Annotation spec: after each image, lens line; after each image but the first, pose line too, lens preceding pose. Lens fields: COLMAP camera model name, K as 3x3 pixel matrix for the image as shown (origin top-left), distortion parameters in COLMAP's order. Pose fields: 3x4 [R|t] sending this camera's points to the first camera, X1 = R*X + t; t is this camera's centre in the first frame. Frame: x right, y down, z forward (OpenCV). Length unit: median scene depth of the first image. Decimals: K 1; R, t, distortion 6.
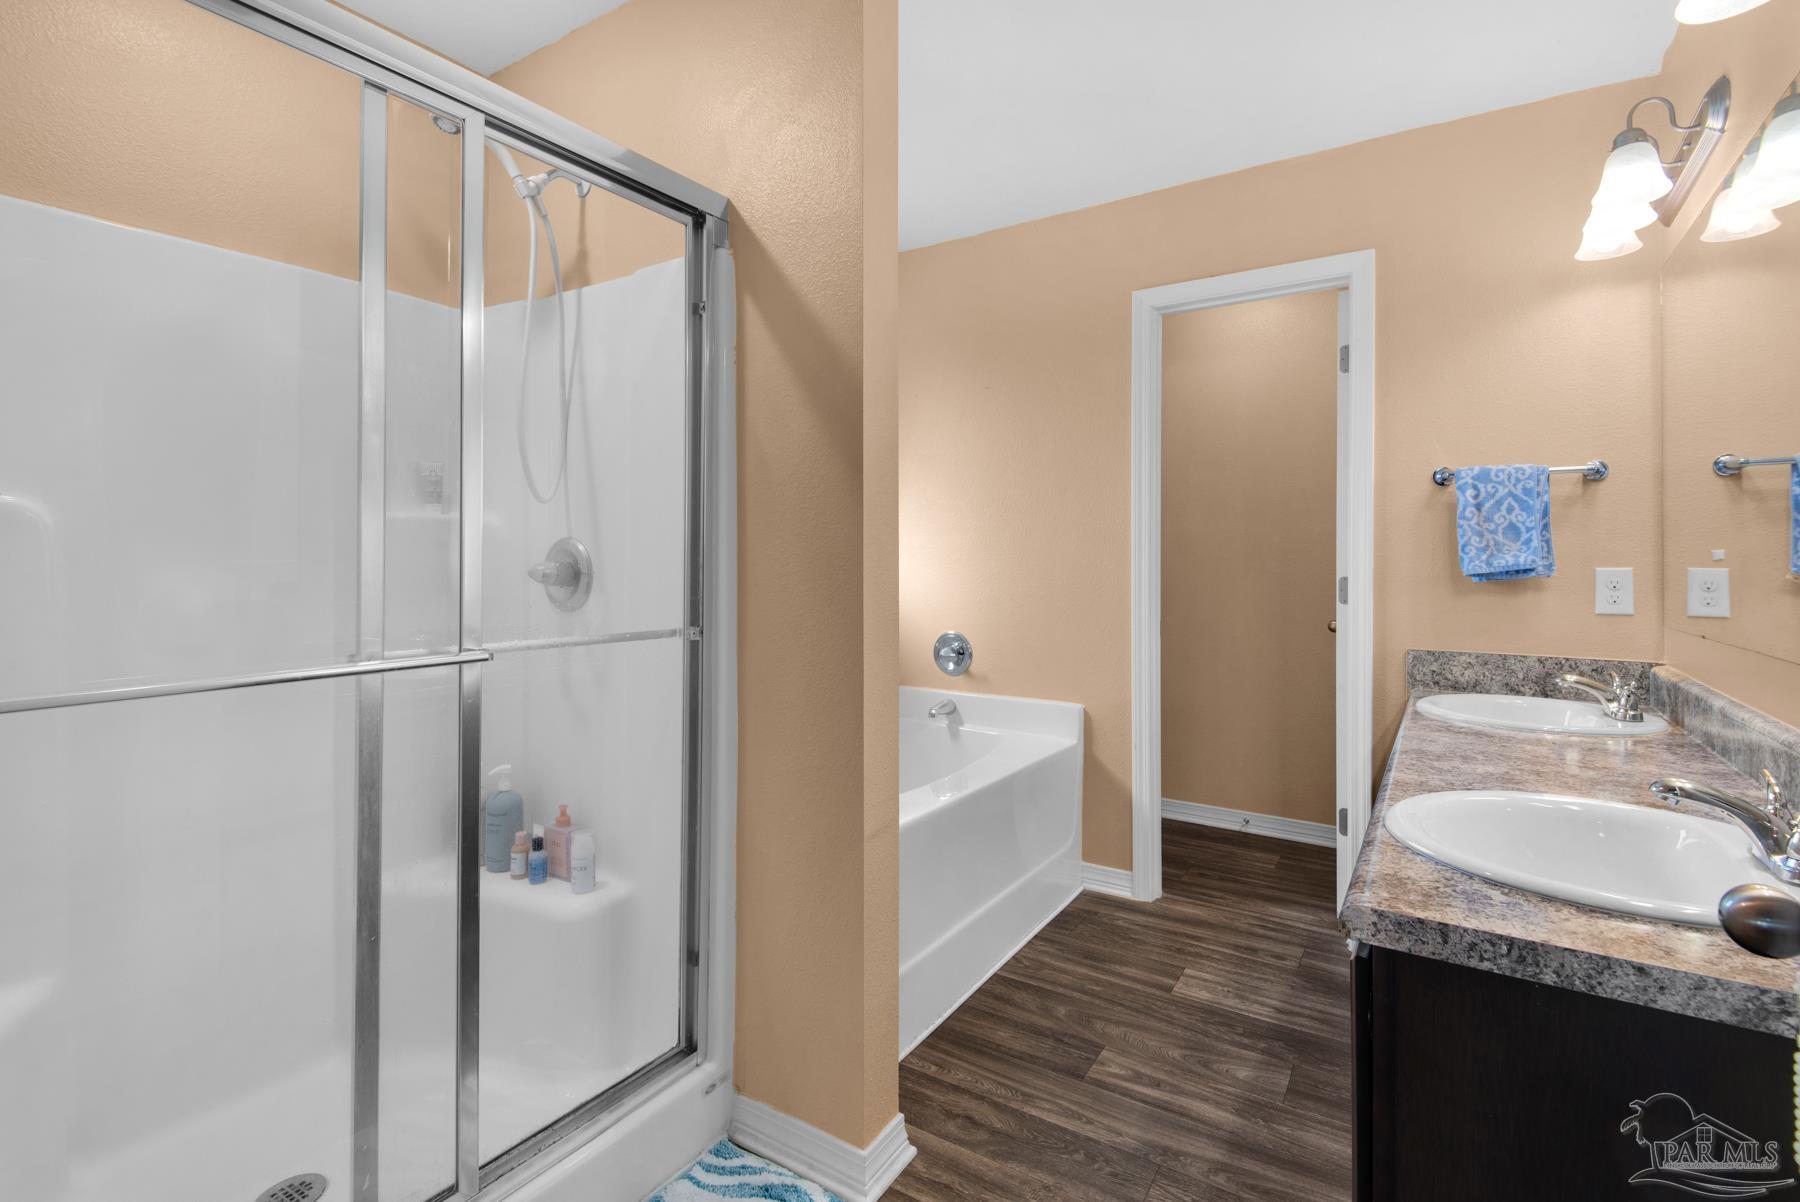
lens RADIAL K [[827.4, 0, 898.8], [0, 827.4, 560.3], [0, 0, 1]] dist [0.029802, -0.019048]
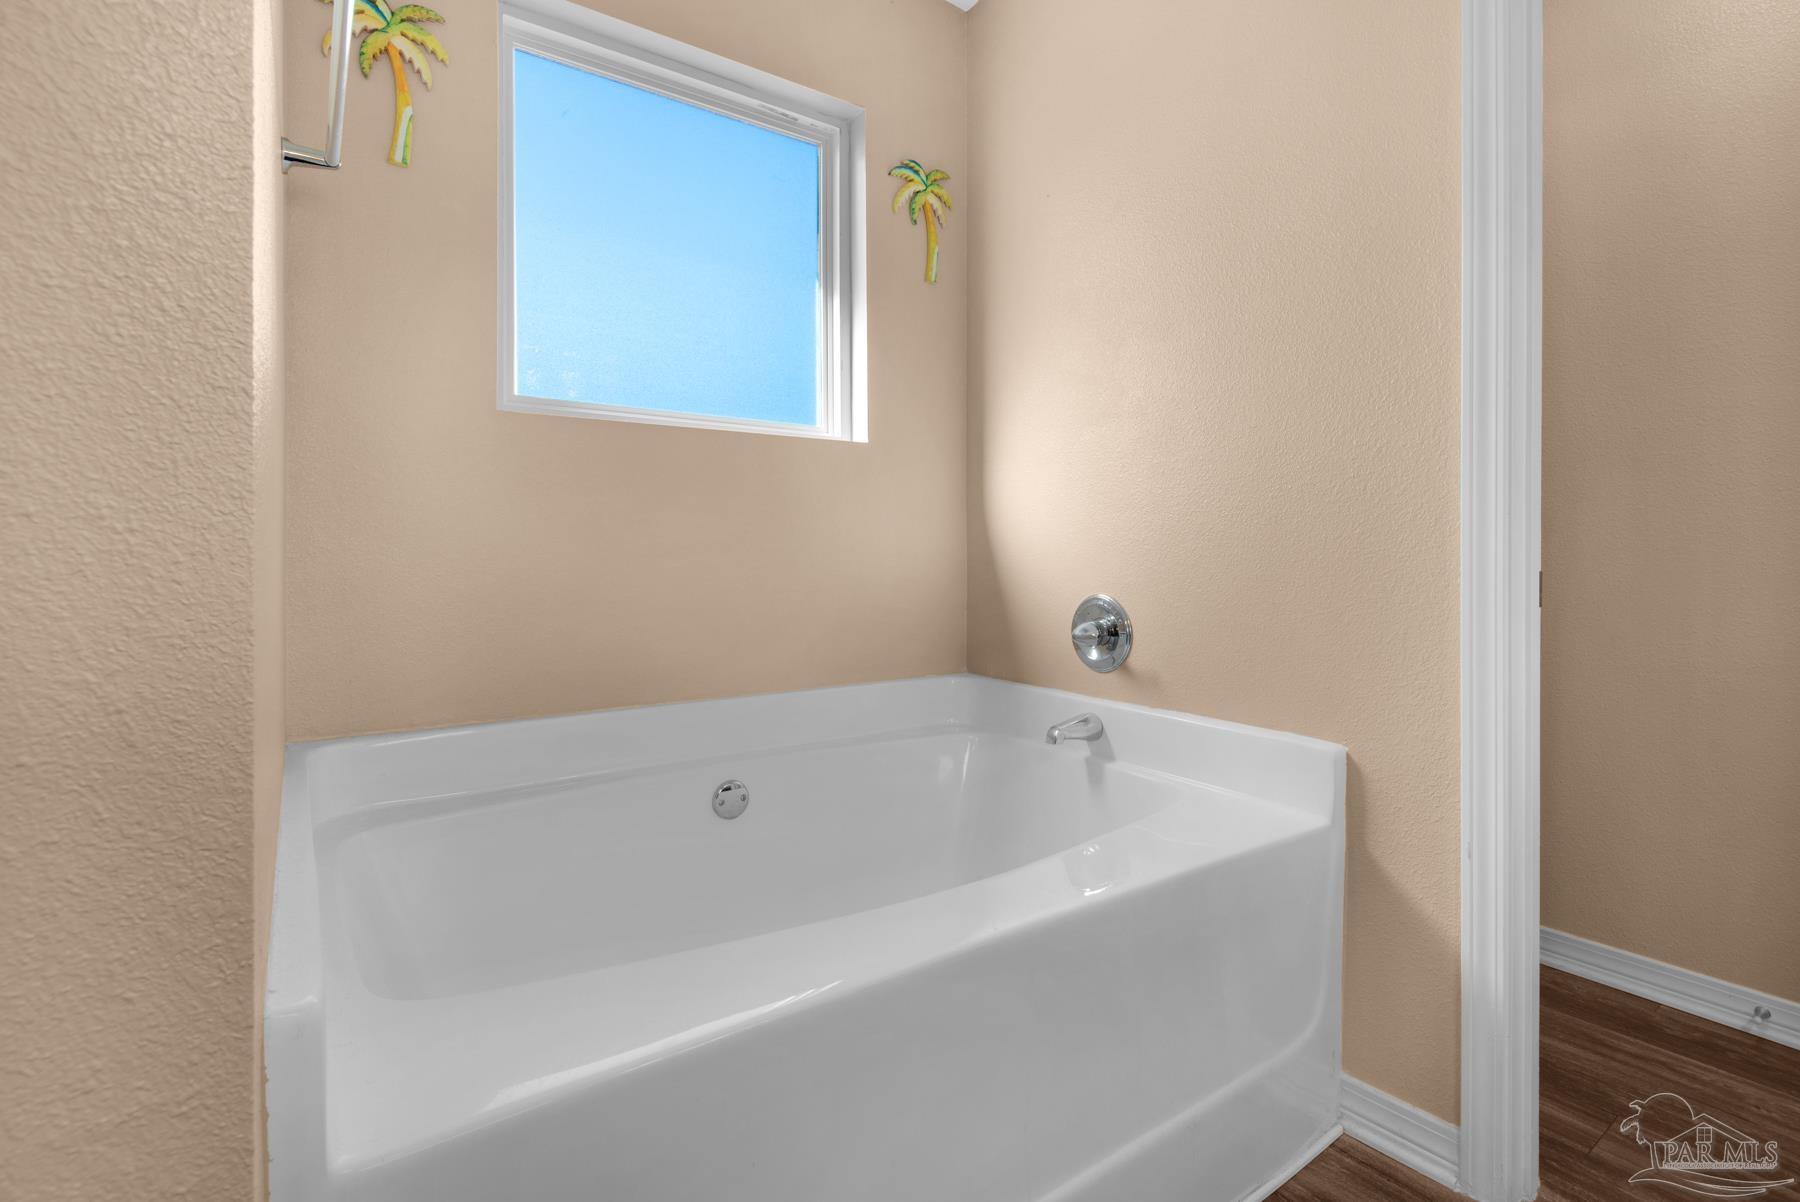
lens RADIAL K [[827.4, 0, 898.8], [0, 827.4, 560.3], [0, 0, 1]] dist [0.029802, -0.019048]
pose [[0.940419, 0.002756, -0.340007, 0.188621], [0.000464, 0.999956, 0.009389, 0.083106], [0.340018, -0.008987, 0.940376, 0.608230]]
